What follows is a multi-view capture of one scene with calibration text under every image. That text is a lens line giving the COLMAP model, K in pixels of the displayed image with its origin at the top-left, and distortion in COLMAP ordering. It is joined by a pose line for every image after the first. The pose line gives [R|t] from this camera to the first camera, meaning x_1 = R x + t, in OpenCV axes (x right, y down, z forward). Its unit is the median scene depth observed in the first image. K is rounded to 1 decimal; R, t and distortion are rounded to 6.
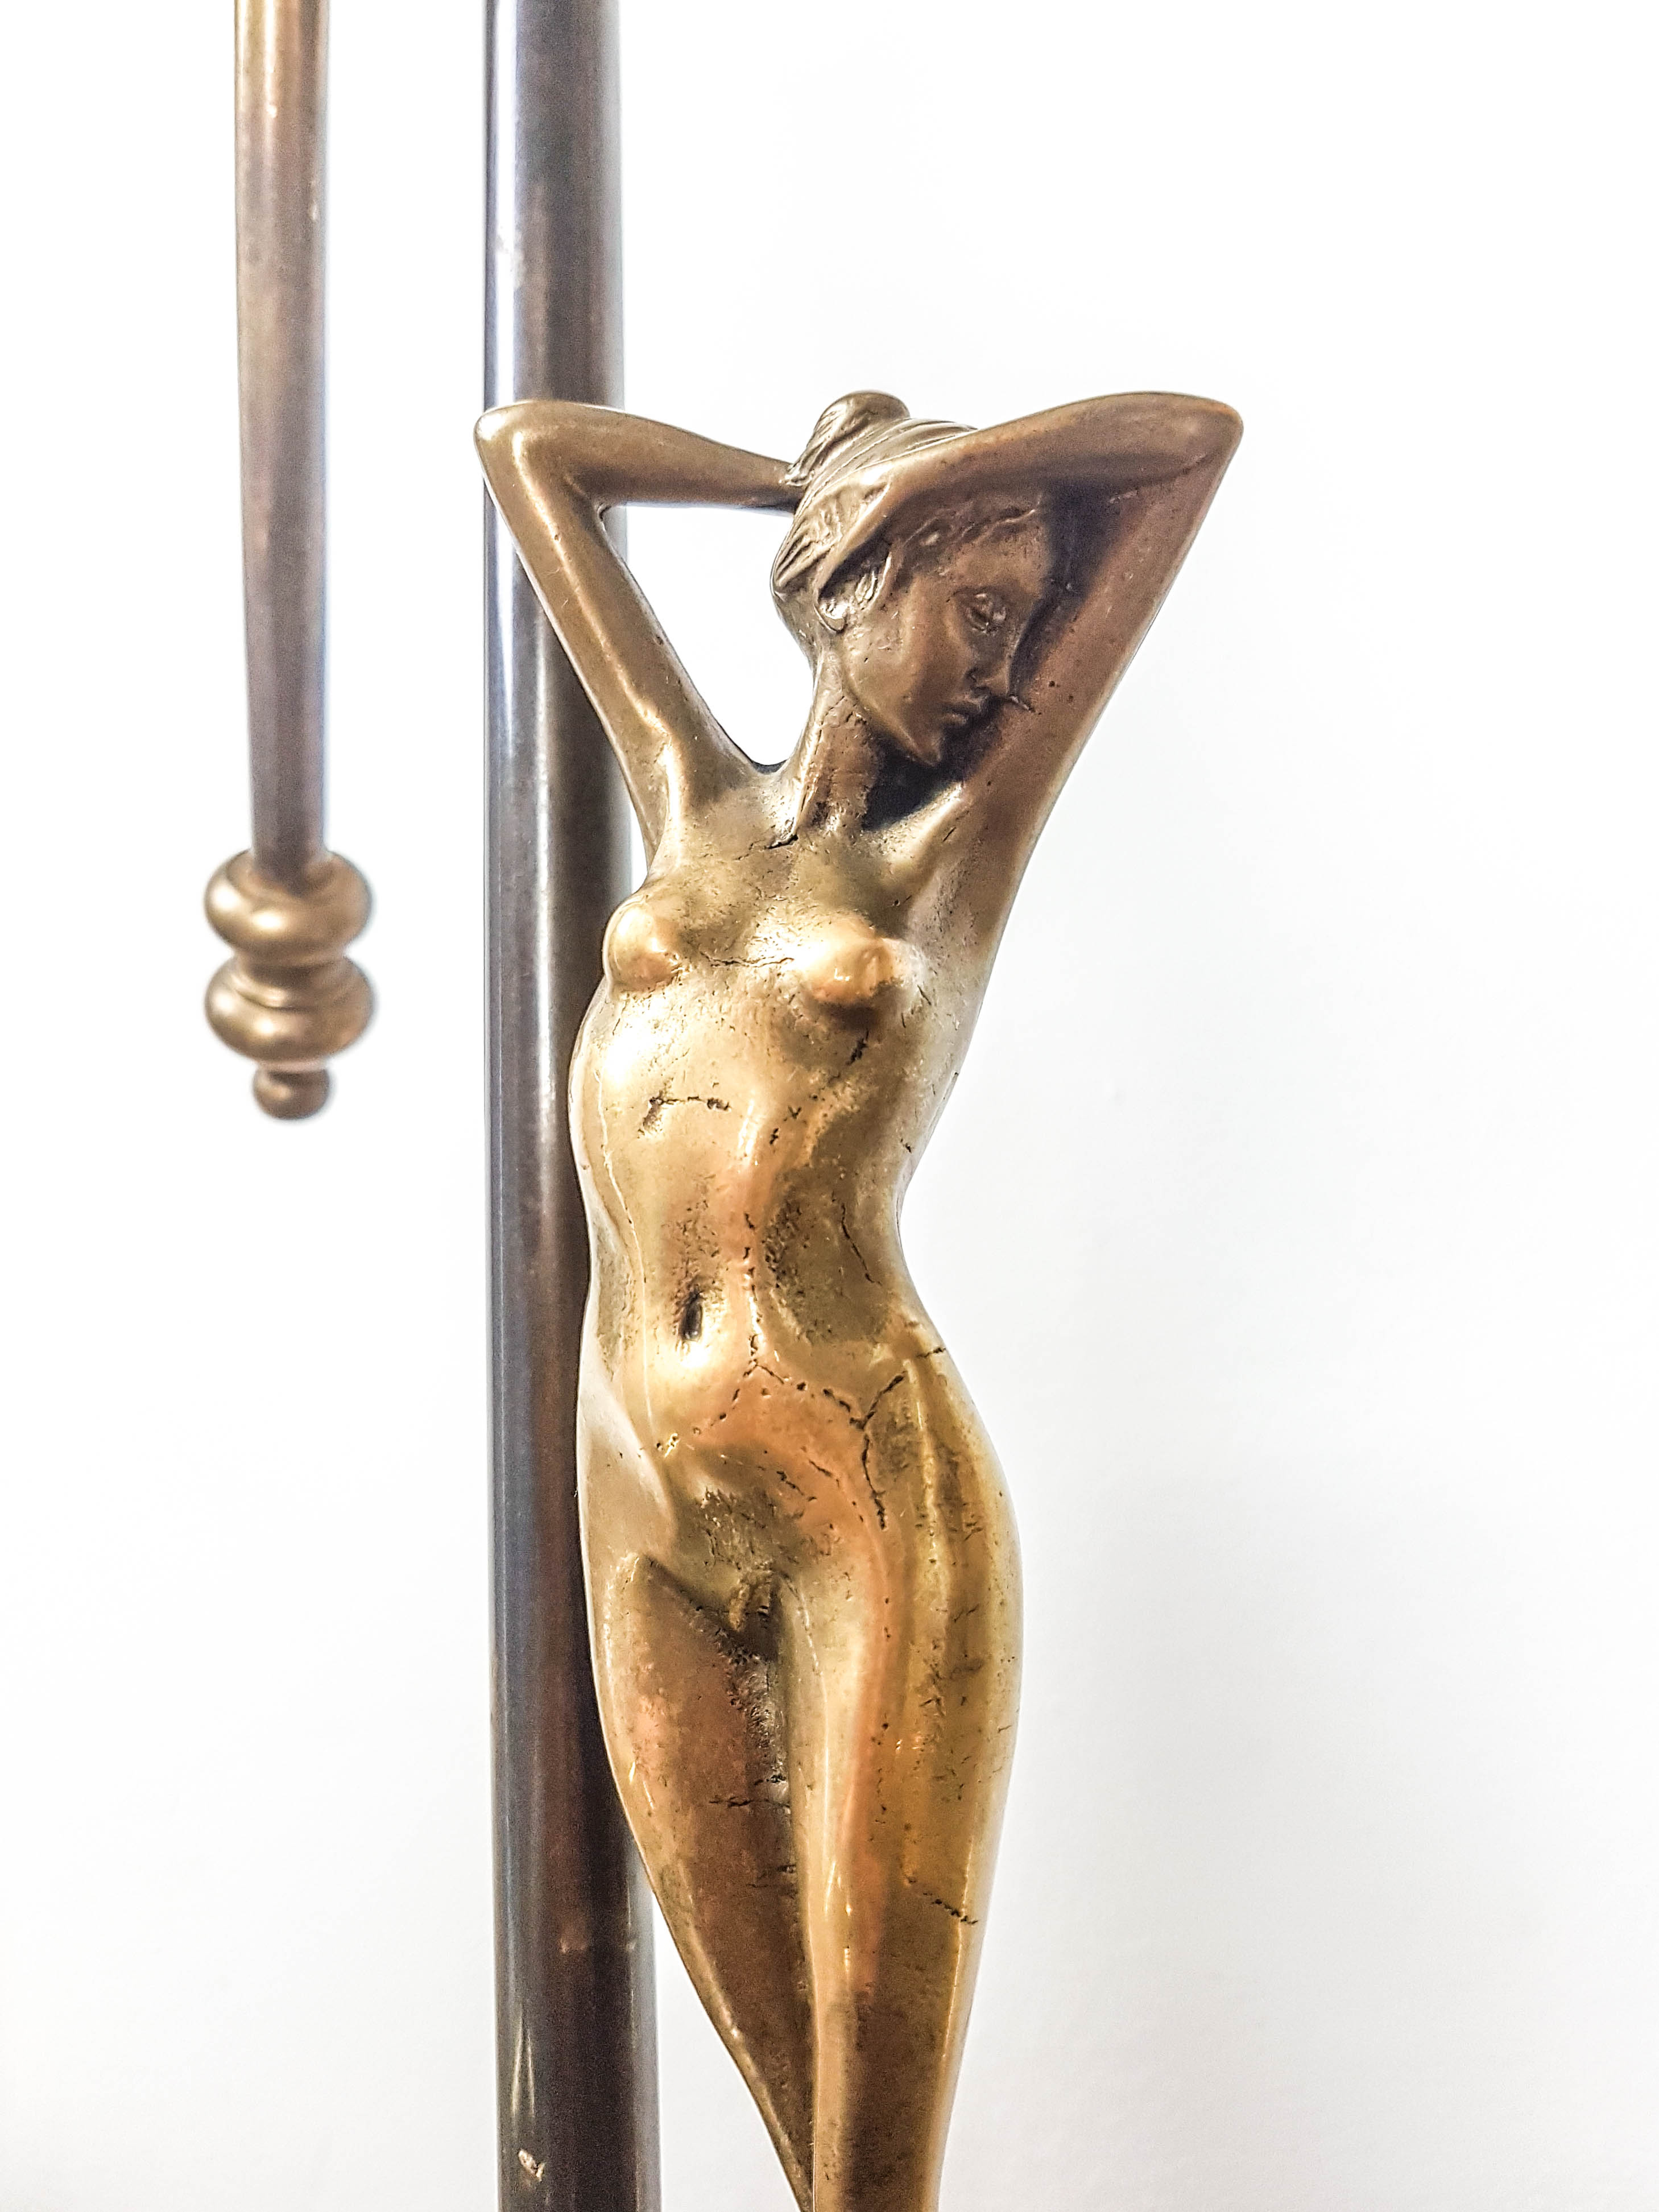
lens RADIAL K [[1913.8, 0, 829.5], [0, 1913.8, 1106.0], [0, 0, 1]] dist [-0.051989, -0.002562]
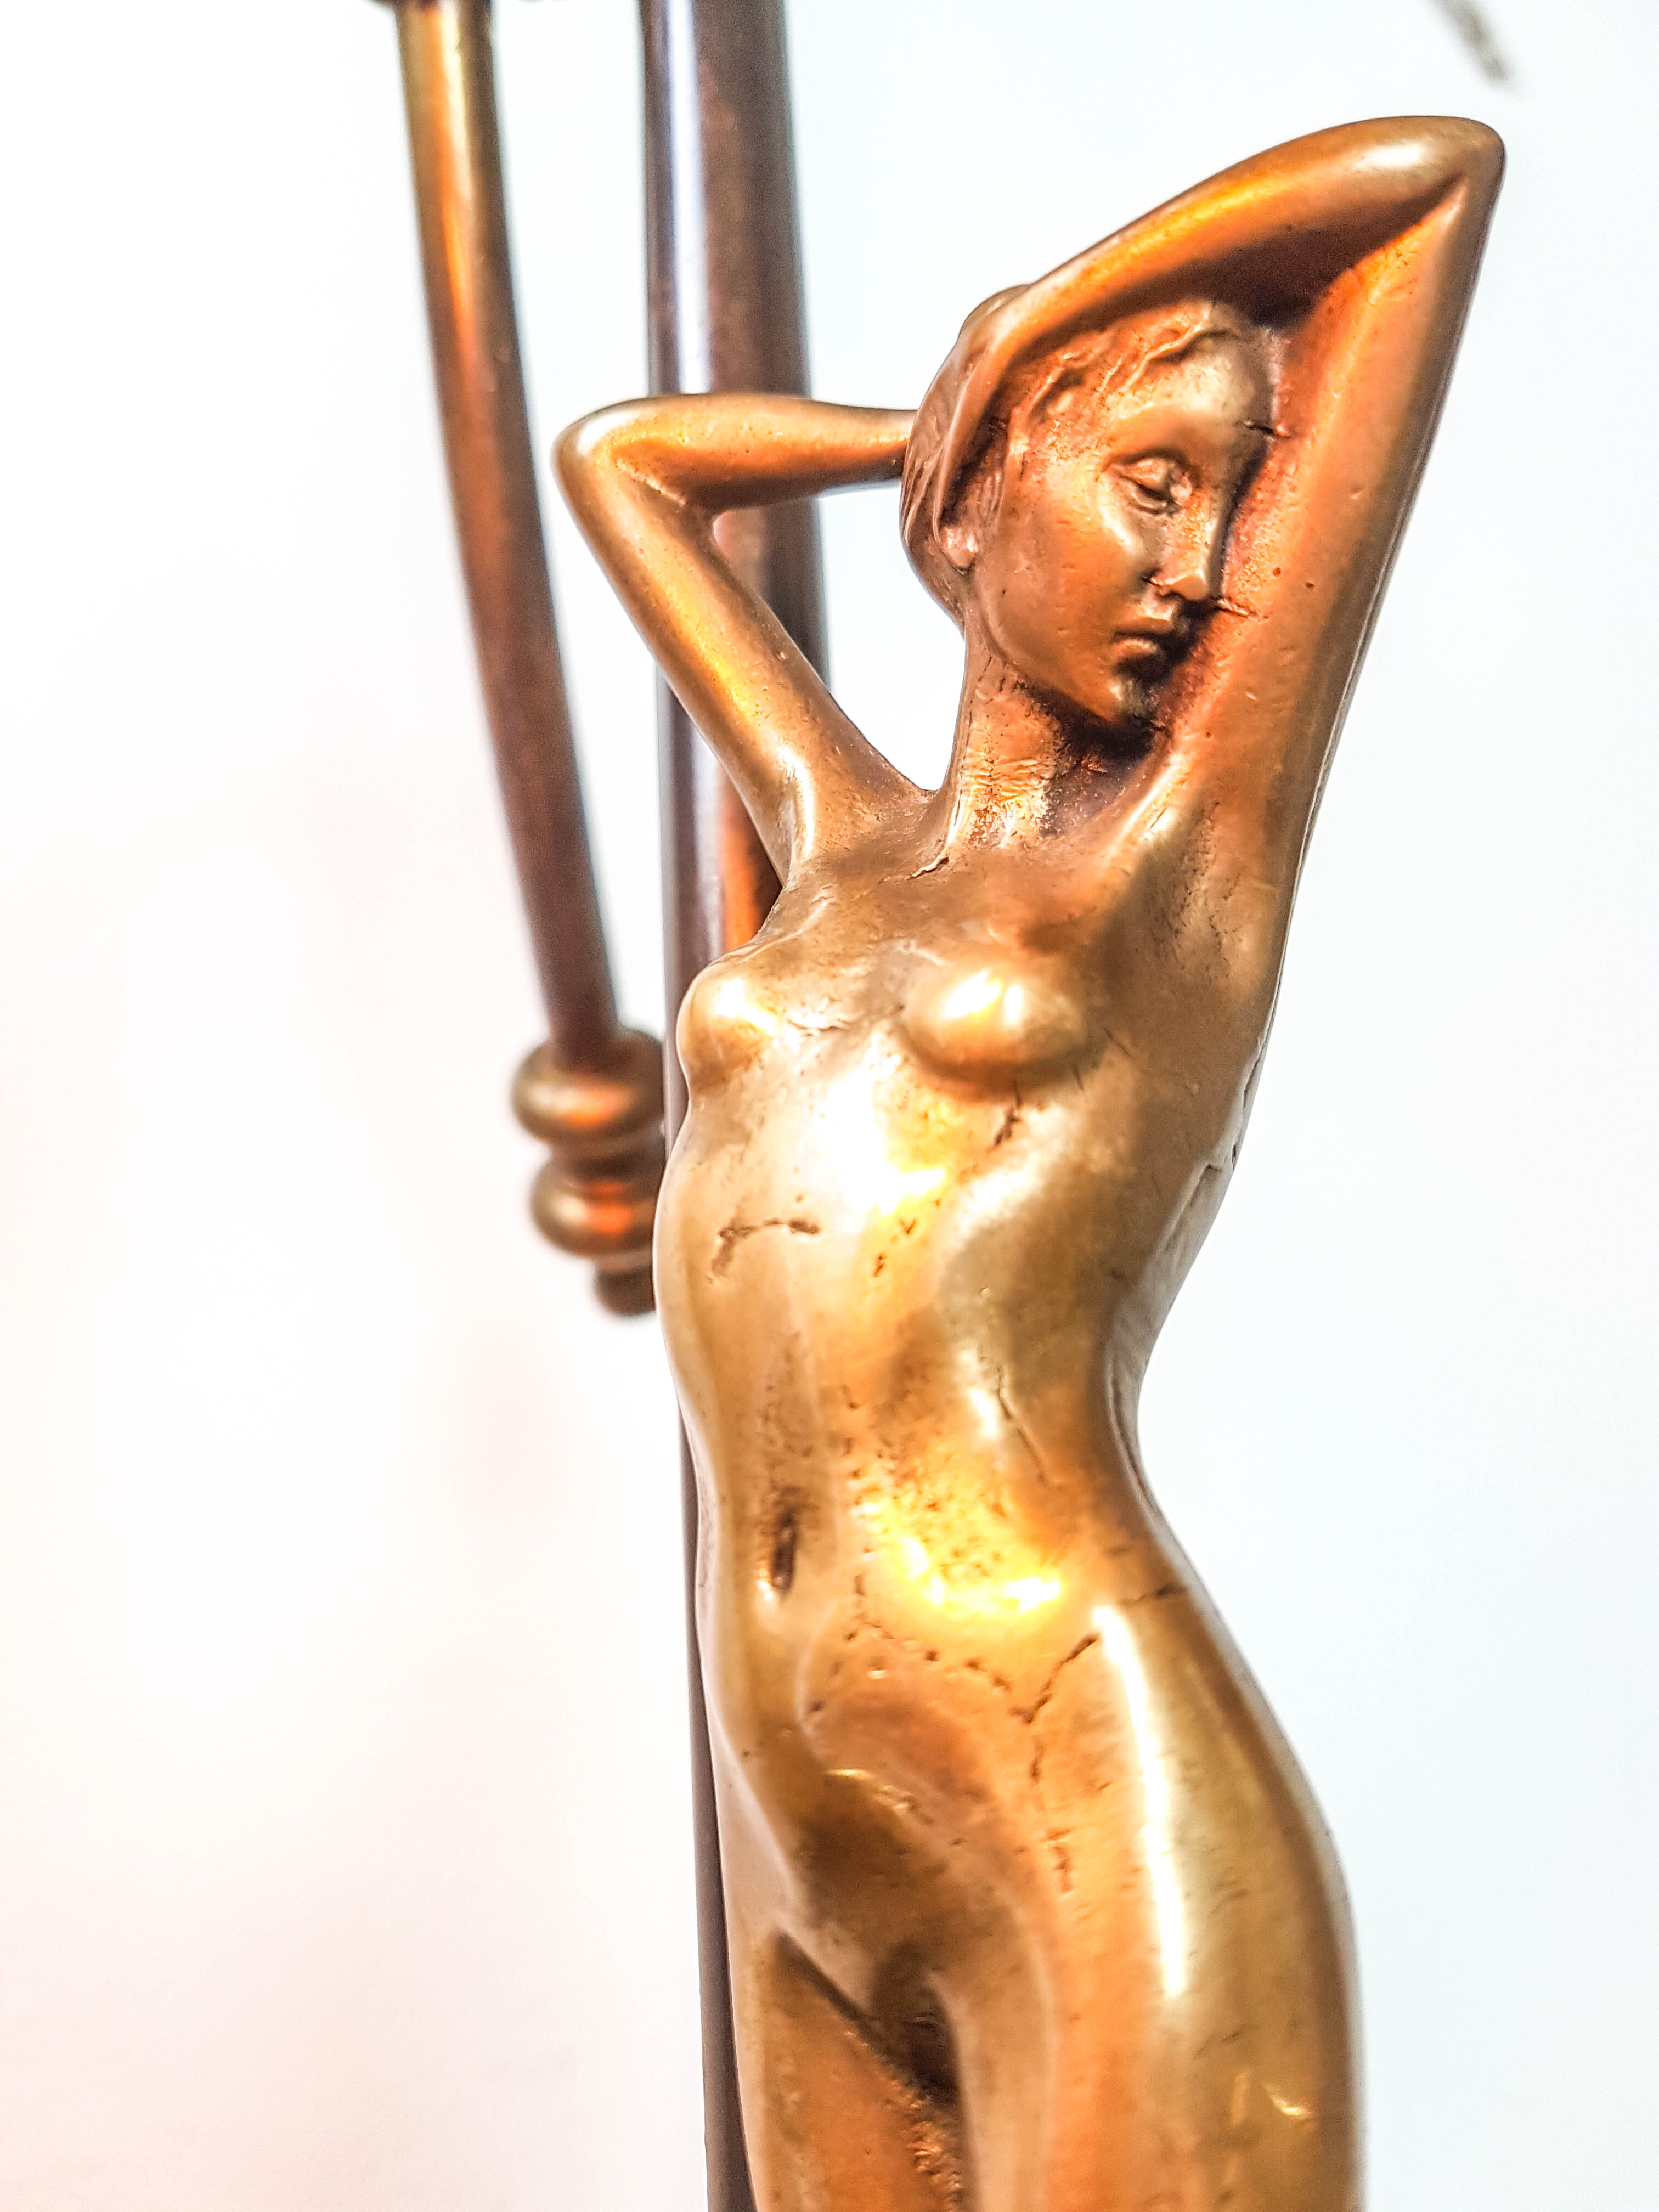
lens RADIAL K [[1682.4, 0, 843.1], [0, 1682.4, 1125.6], [0, 0, 1]] dist [-0.096806, 0.094780]
pose [[0.930960, -0.116313, -0.346100, 0.163438], [0.074089, 0.988361, -0.132868, 0.042775], [0.357526, 0.098053, 0.928741, 0.442546]]
